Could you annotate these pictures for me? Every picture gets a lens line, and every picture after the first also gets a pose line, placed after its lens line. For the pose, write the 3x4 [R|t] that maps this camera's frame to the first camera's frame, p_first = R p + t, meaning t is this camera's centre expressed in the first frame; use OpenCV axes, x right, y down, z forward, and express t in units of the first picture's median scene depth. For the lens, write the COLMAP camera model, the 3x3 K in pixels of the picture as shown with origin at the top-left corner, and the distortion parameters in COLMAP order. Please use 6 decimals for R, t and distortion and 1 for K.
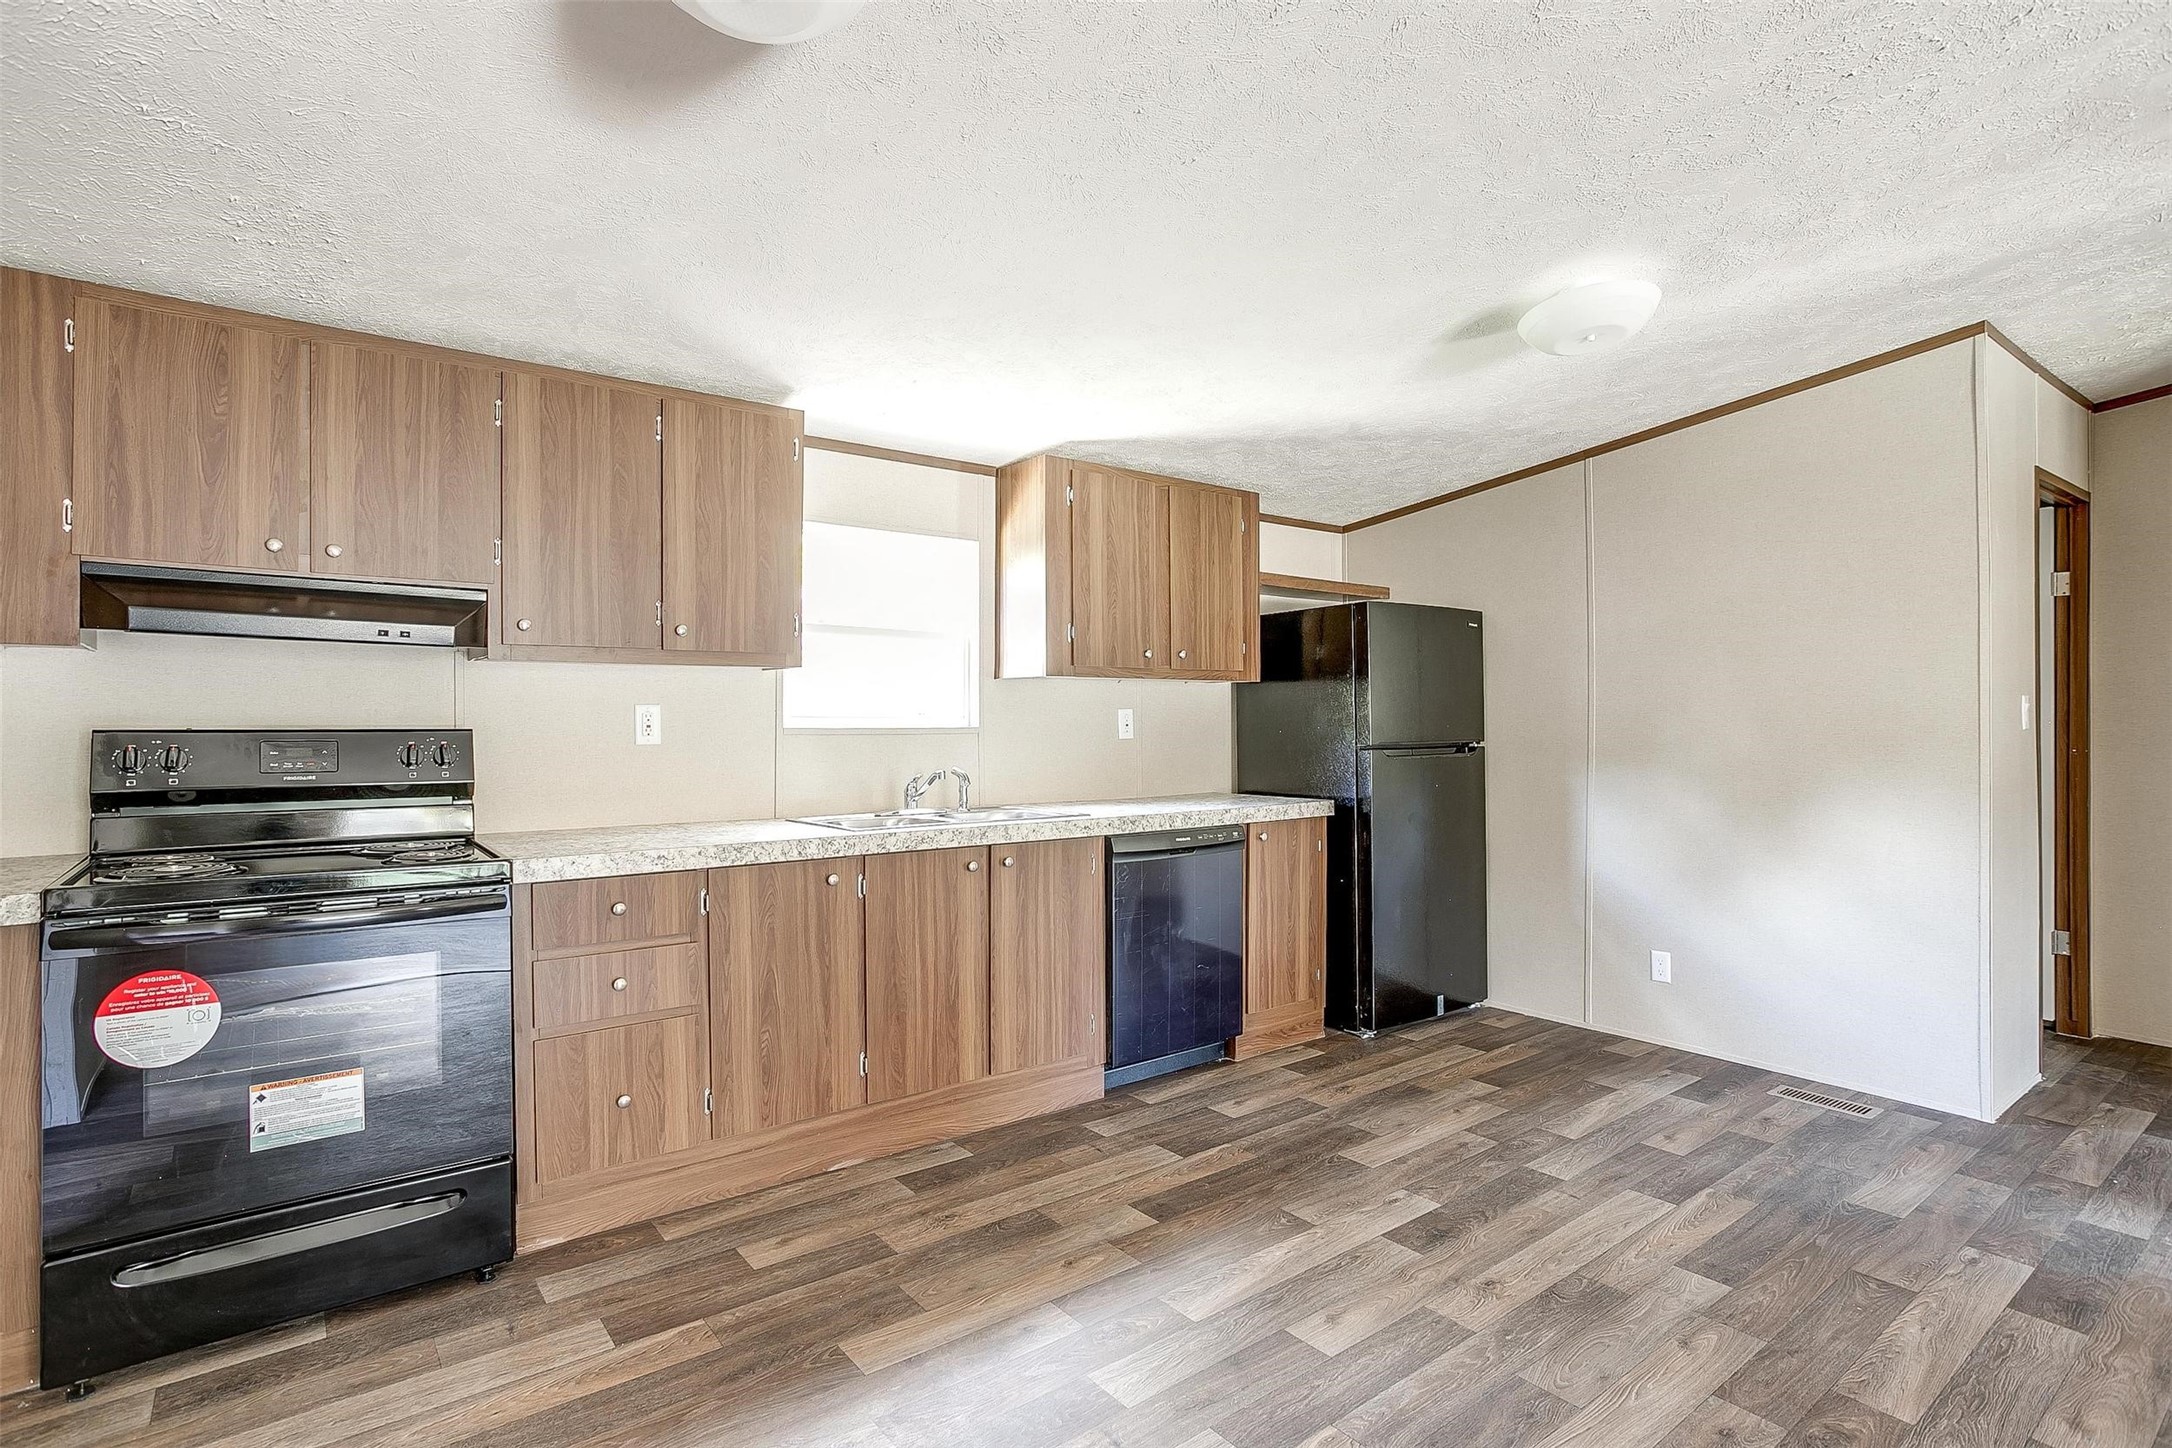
lens RADIAL K [[1064.5, 0, 1055.3], [0, 1064.5, 689.2], [0, 0, 1]] dist [-0.034532, 0.018859]
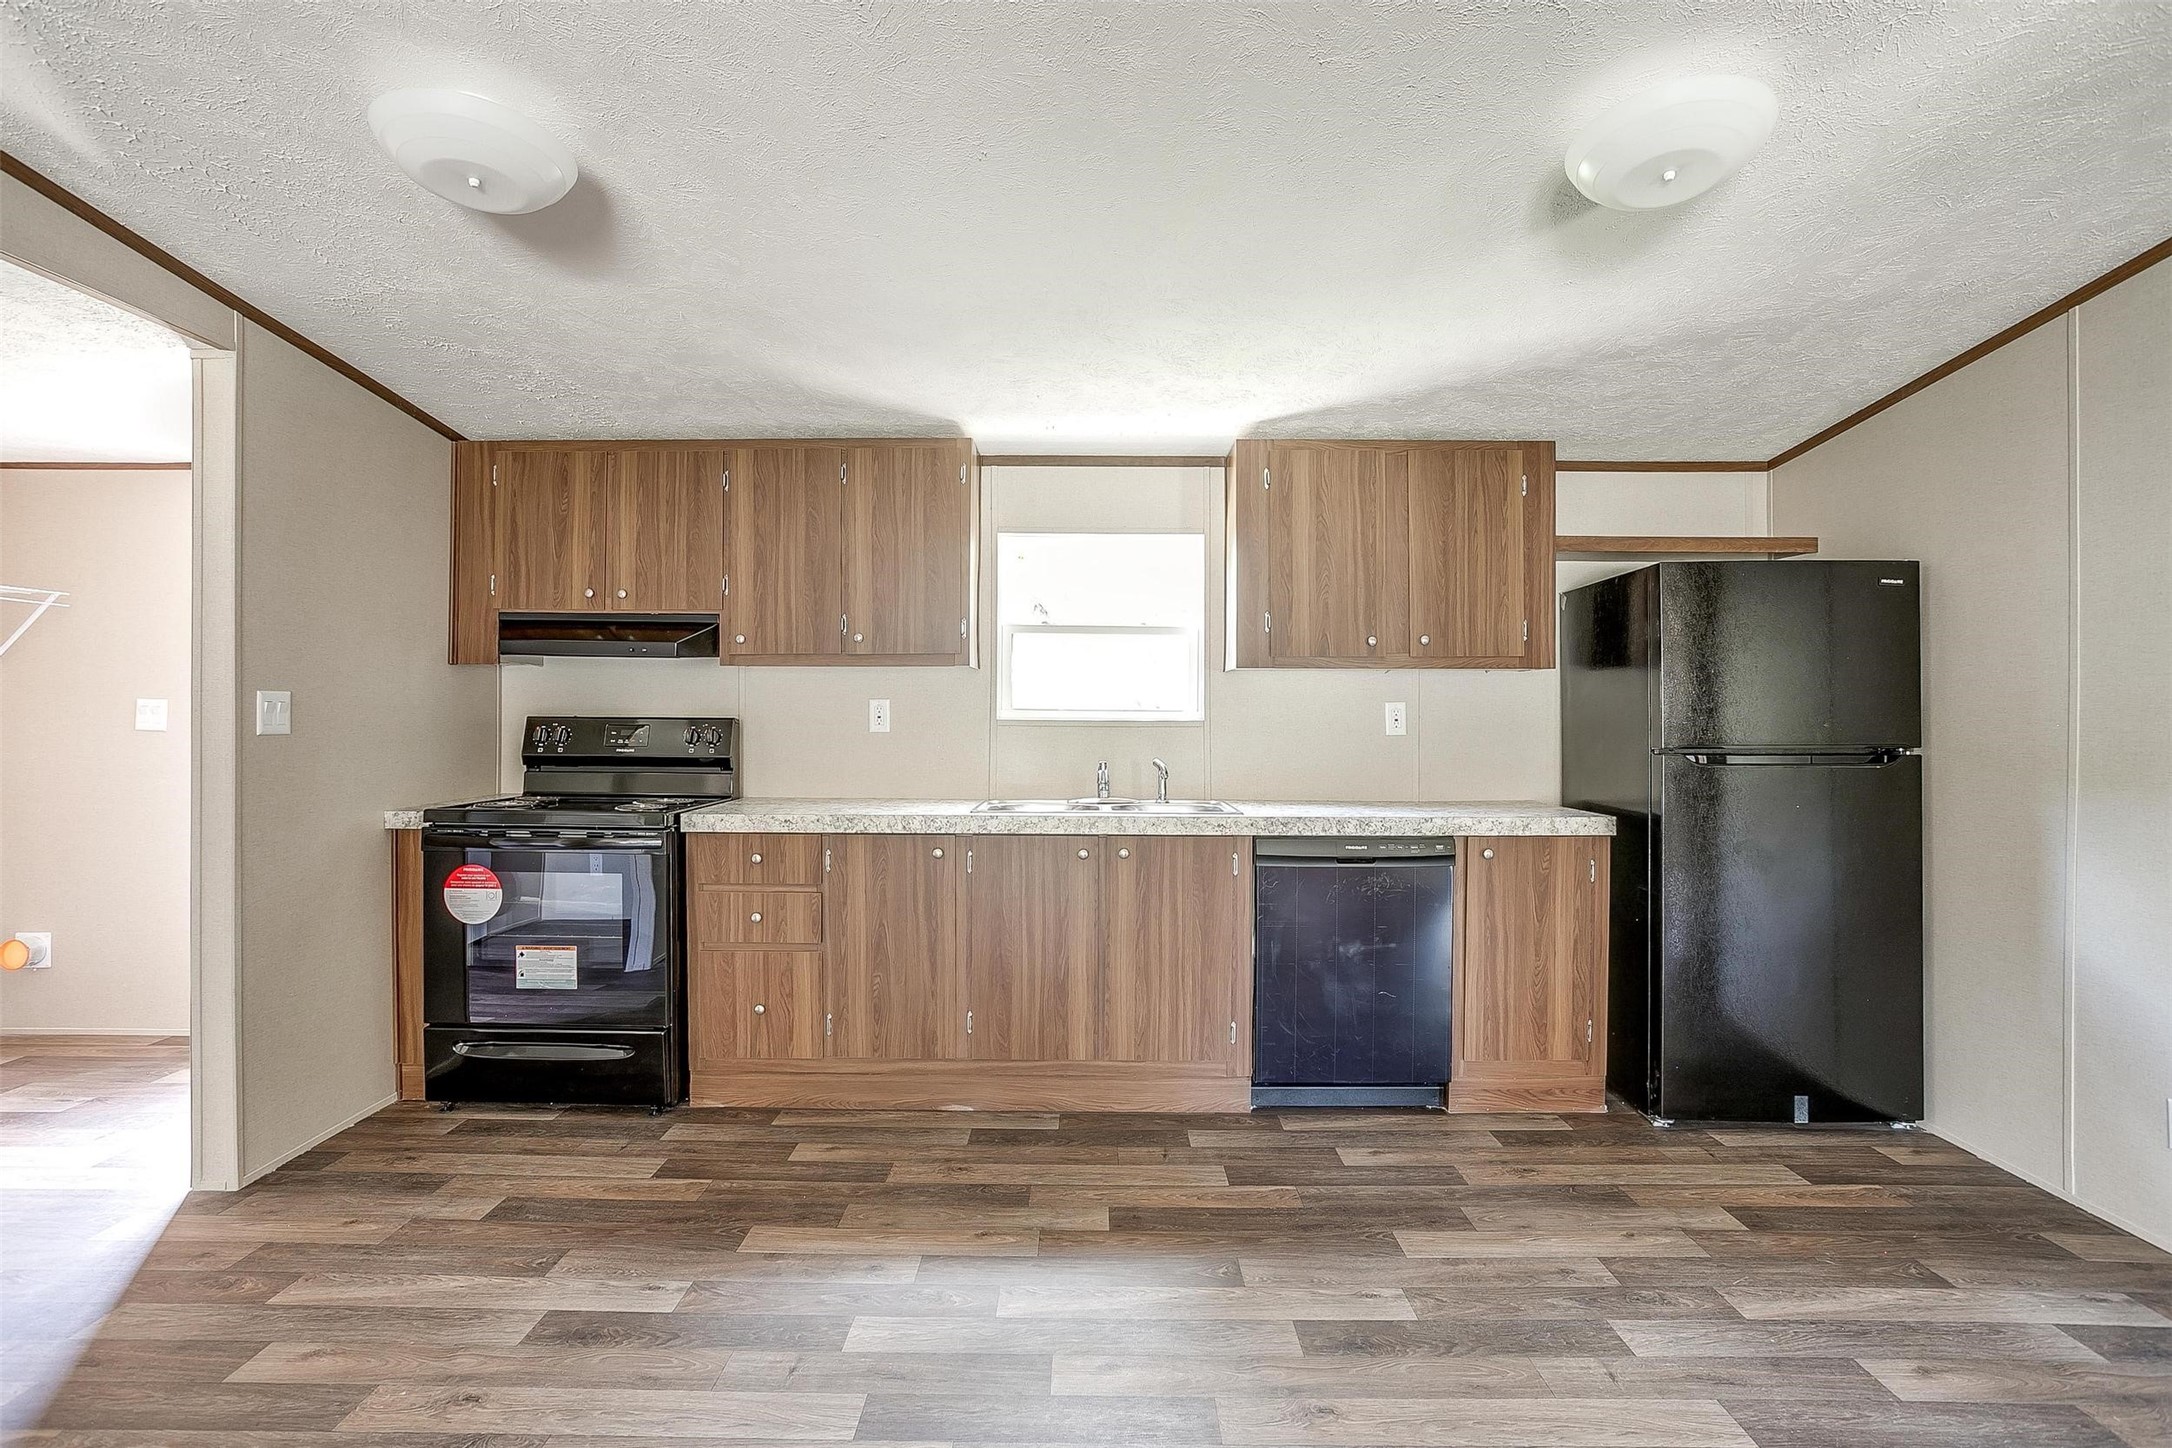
lens RADIAL K [[1064.5, 0, 1077.0], [0, 1064.5, 678.3], [0, 0, 1]] dist [-0.034532, 0.018859]
pose [[0.793877, -0.012160, -0.607957, 0.559064], [0.013671, 0.999904, -0.002148, -0.003071], [0.607925, -0.006607, 0.793967, 0.175038]]
